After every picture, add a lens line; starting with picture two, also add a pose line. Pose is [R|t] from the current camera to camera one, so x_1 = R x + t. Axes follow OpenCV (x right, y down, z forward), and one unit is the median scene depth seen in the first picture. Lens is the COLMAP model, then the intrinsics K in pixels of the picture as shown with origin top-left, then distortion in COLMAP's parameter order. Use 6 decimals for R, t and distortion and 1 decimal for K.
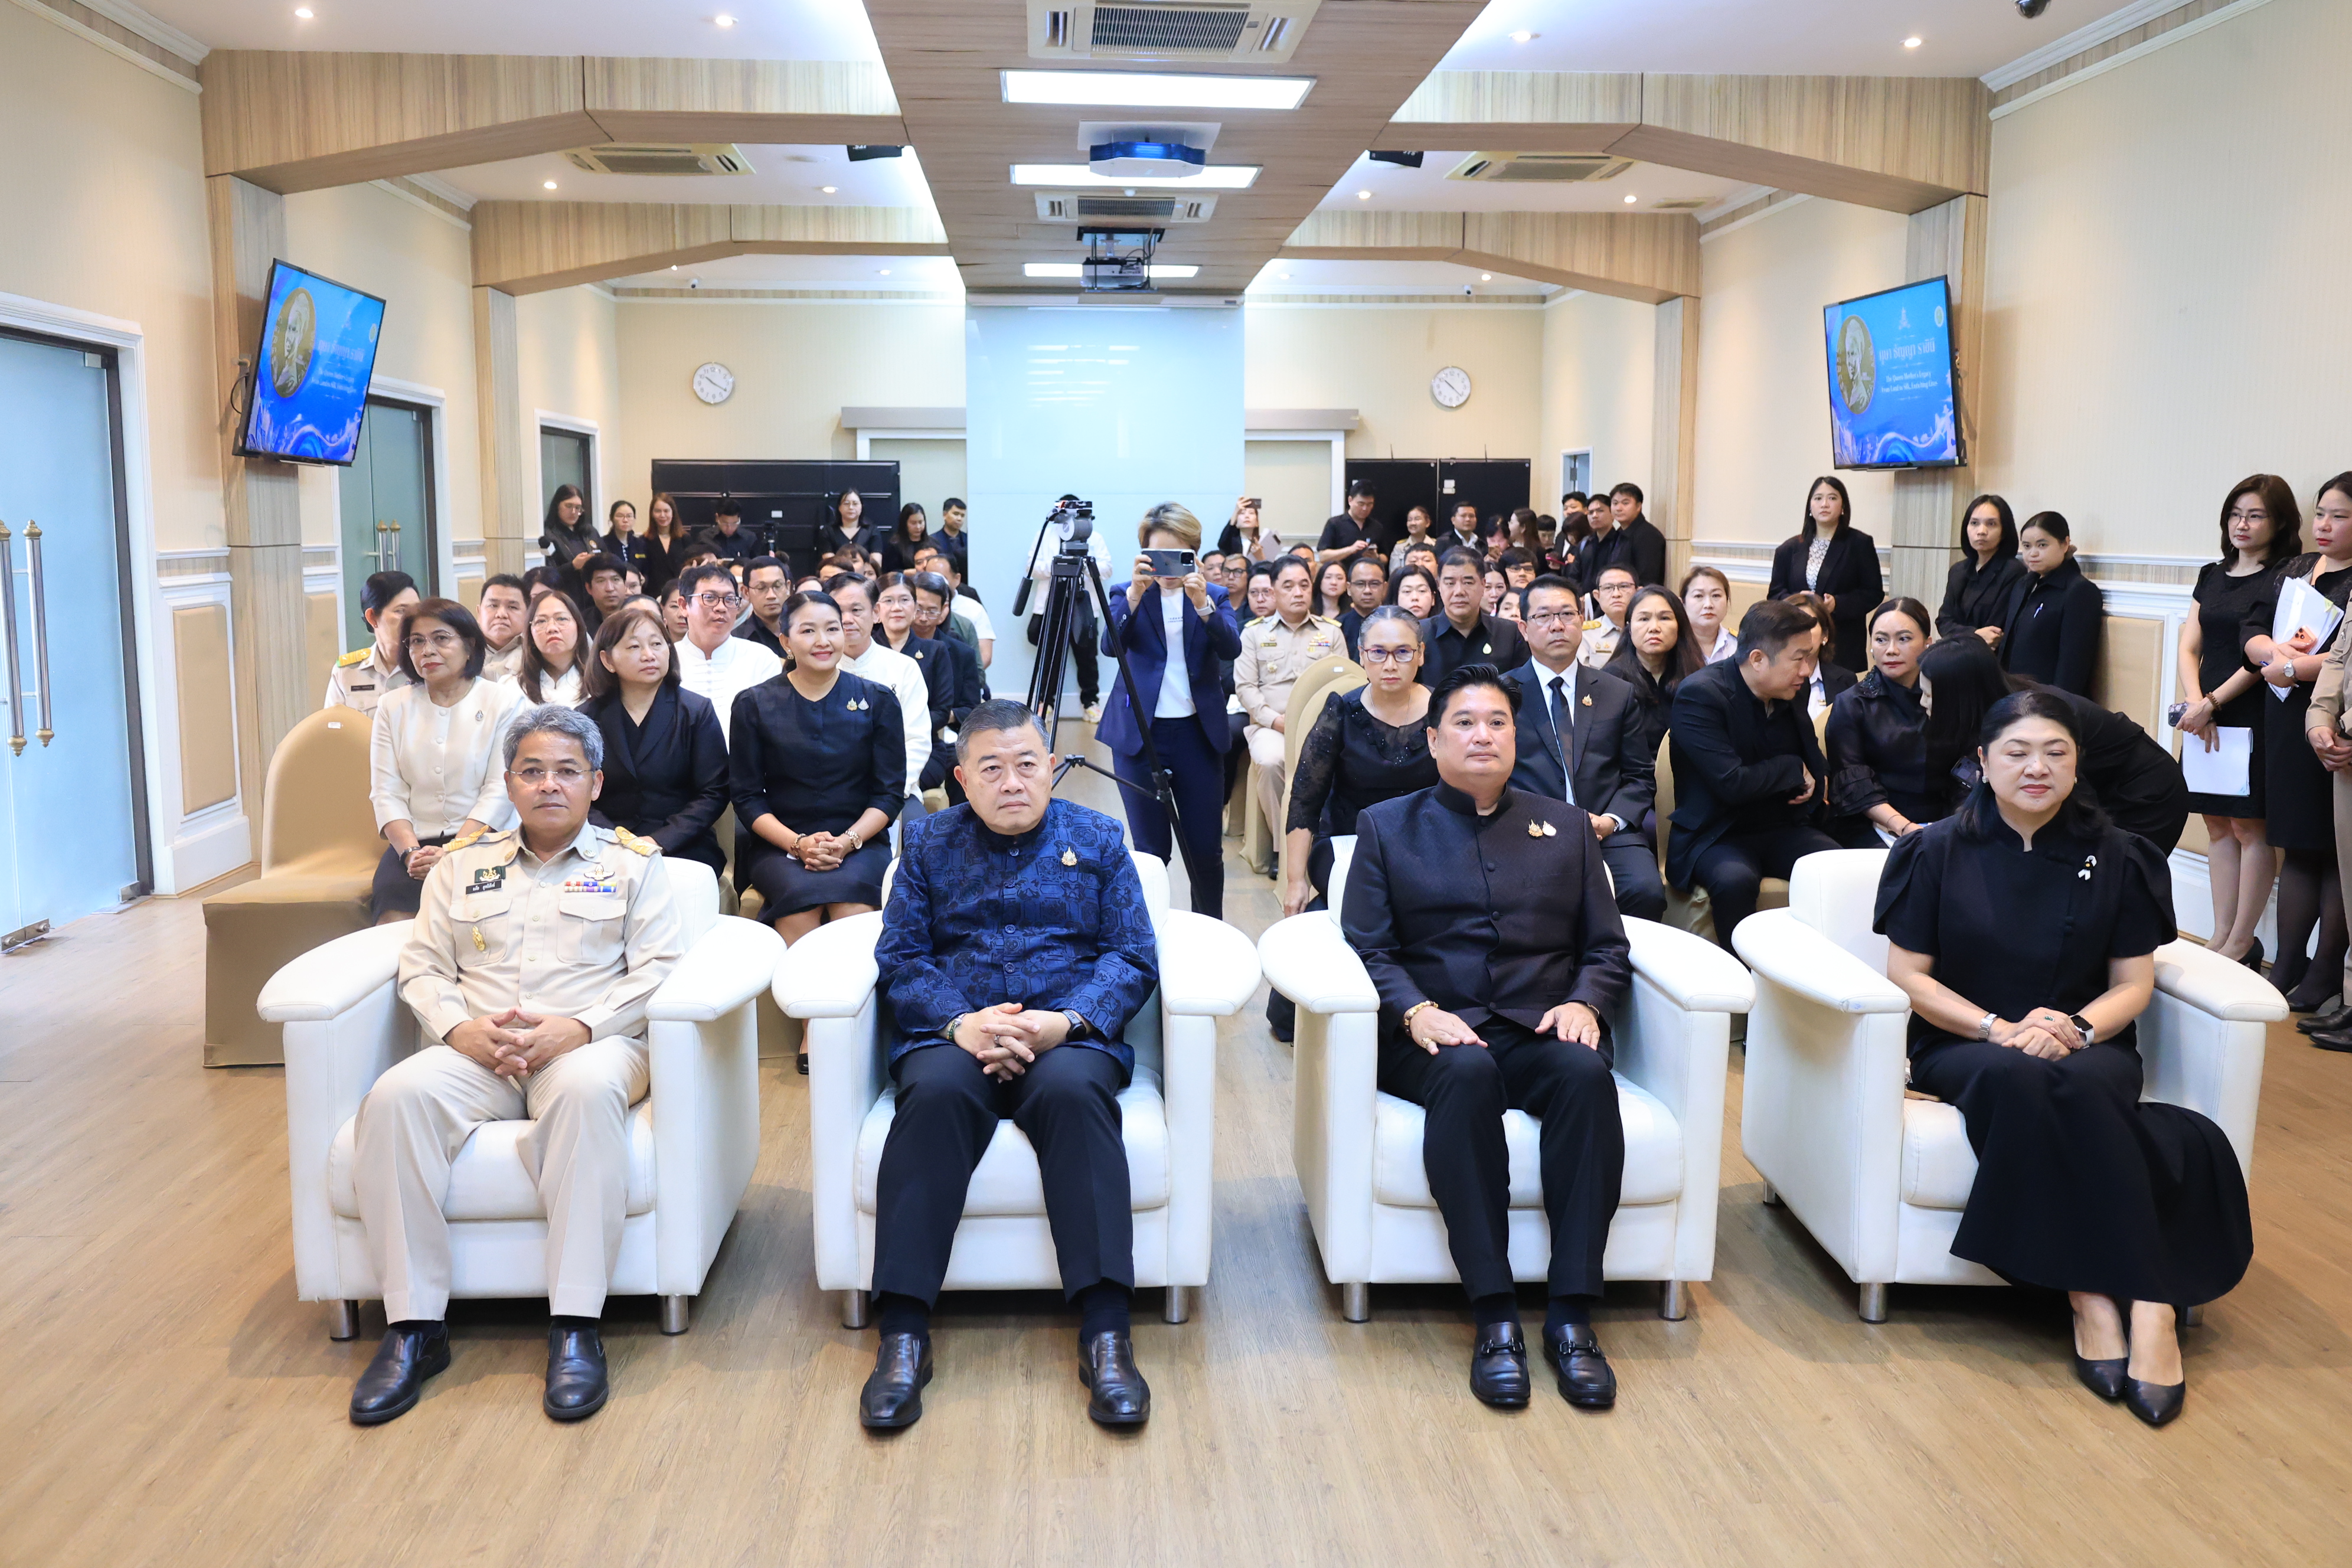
lens RADIAL K [[2081.5, 0, 1176.0], [0, 2081.5, 784.0], [0, 0, 1]] dist [0.000829, 0.005926]
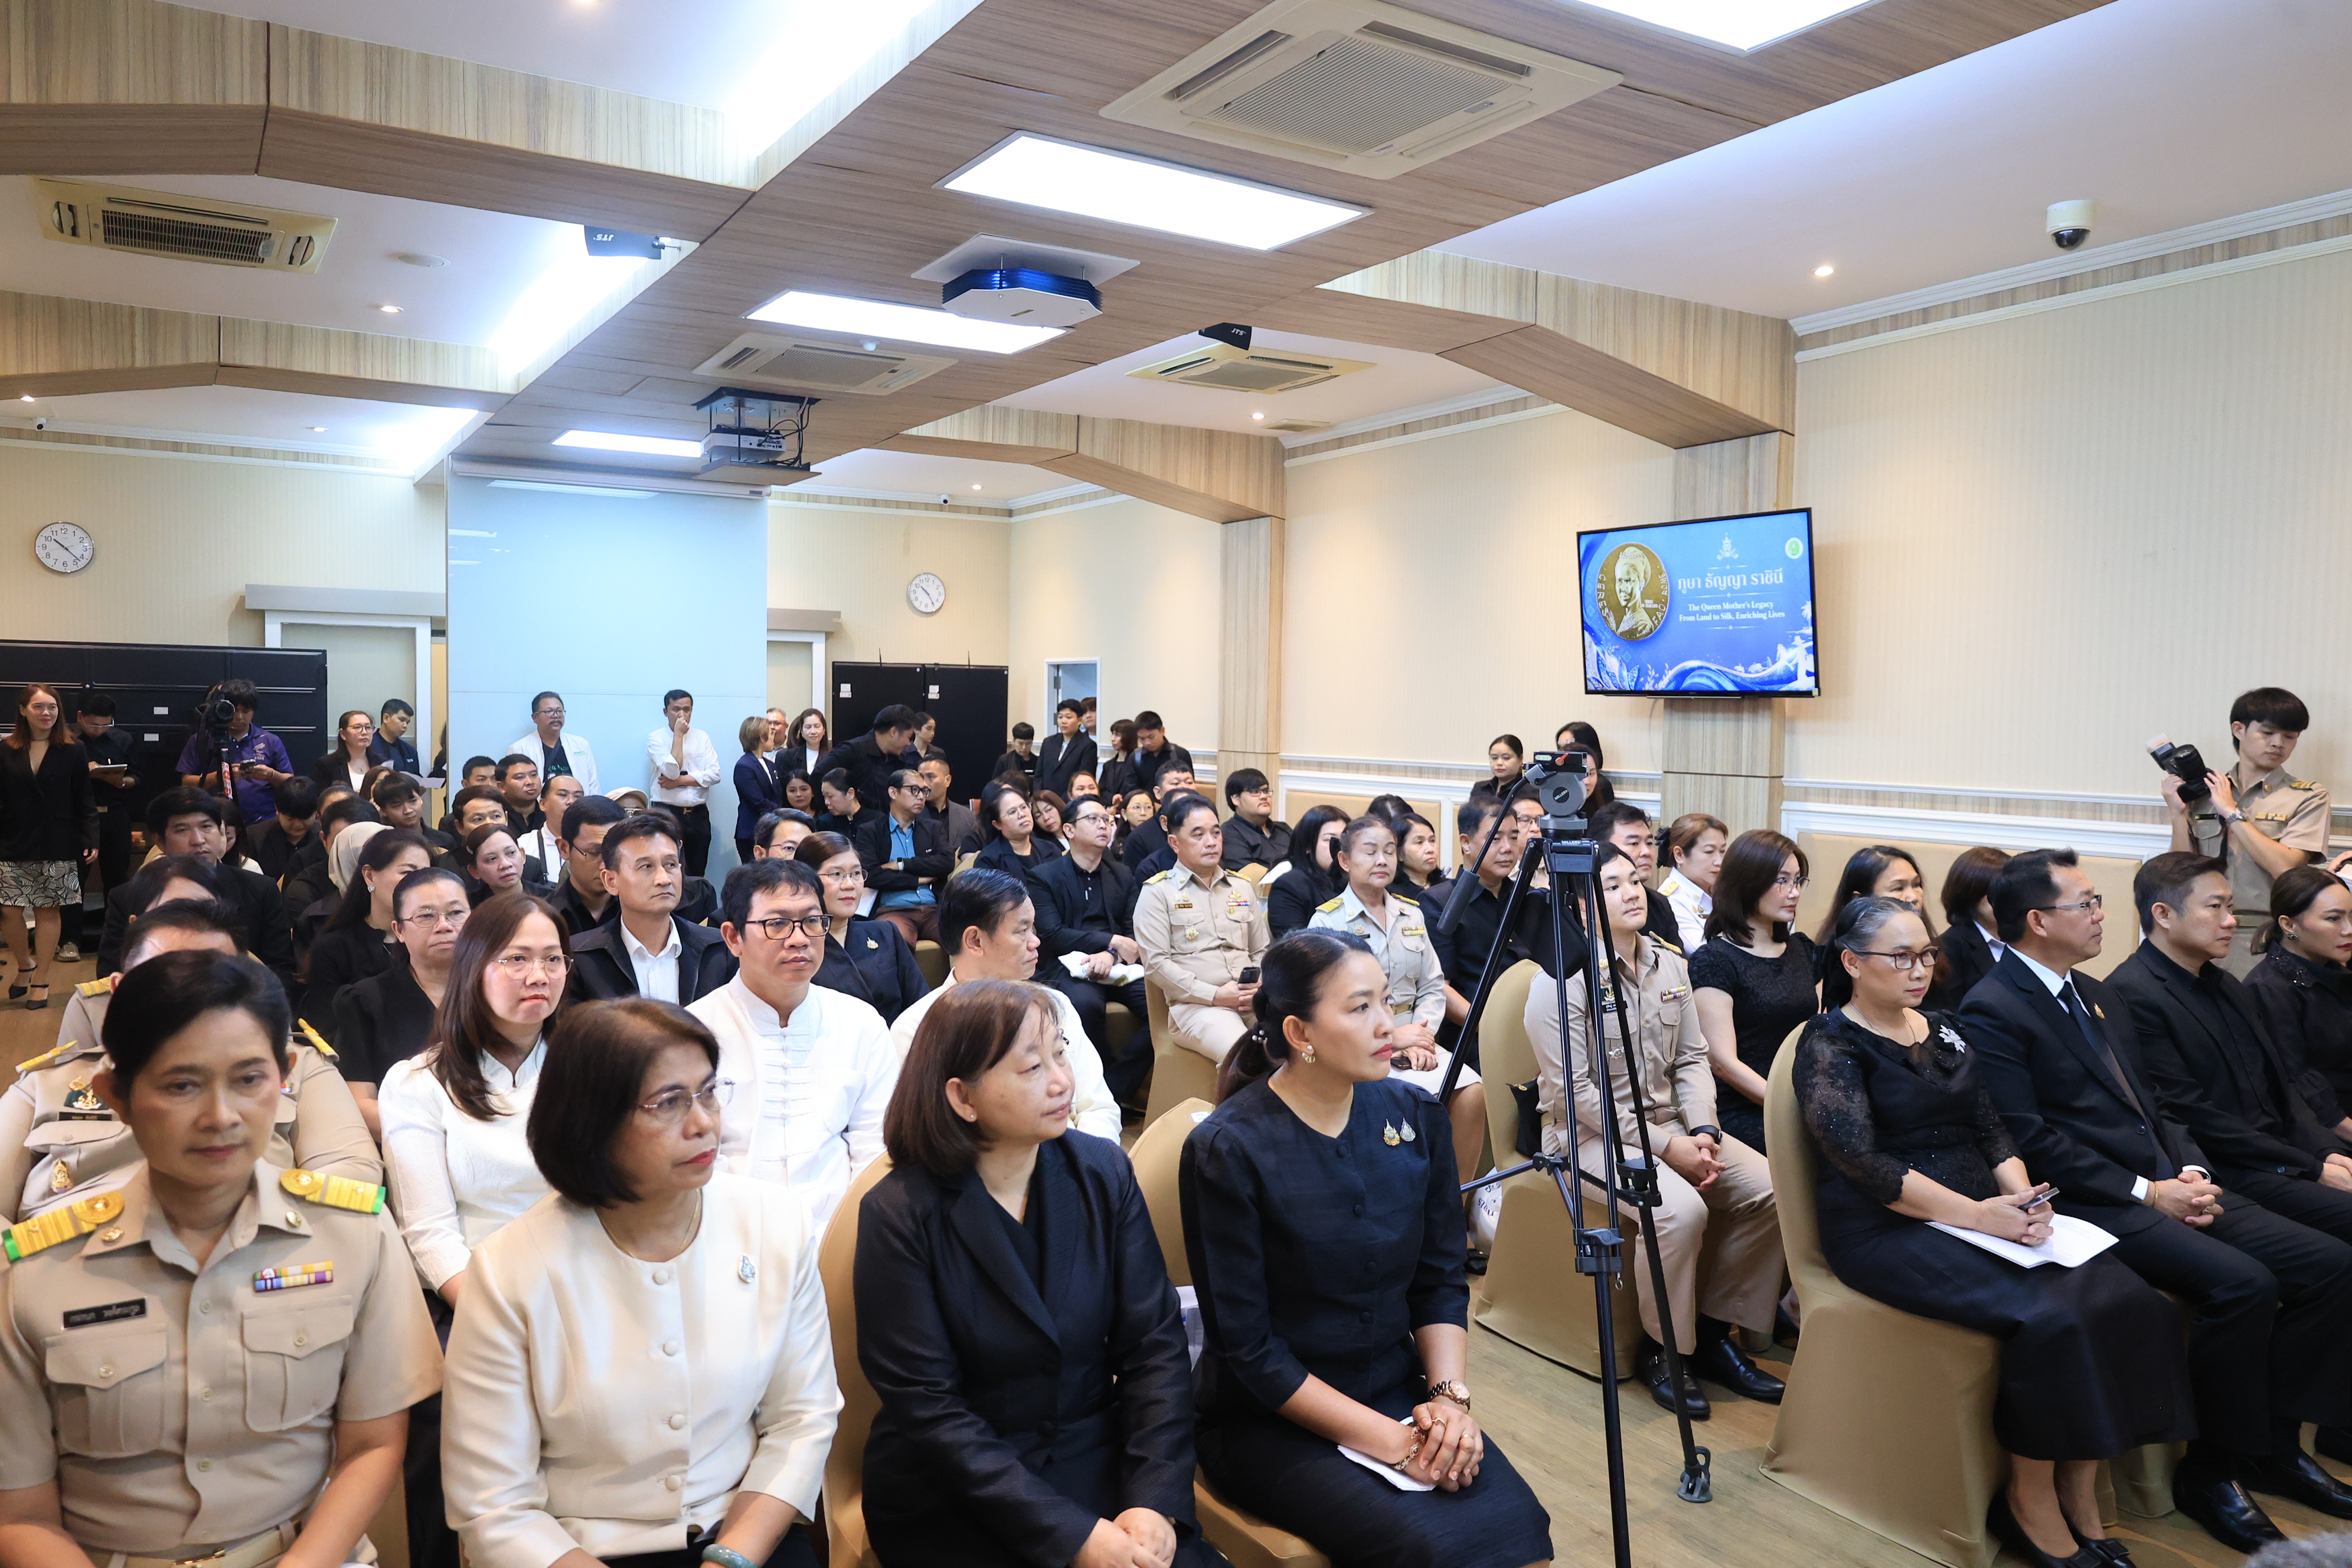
lens RADIAL K [[1719.0, 0, 1176.0], [0, 1719.0, 784.0], [0, 0, 1]] dist [-0.004540, -0.001250]
pose [[0.886212, -0.006896, 0.463228, -0.268973], [0.044477, 0.996537, -0.070255, -0.065791], [-0.461139, 0.082864, 0.883450, 0.408366]]
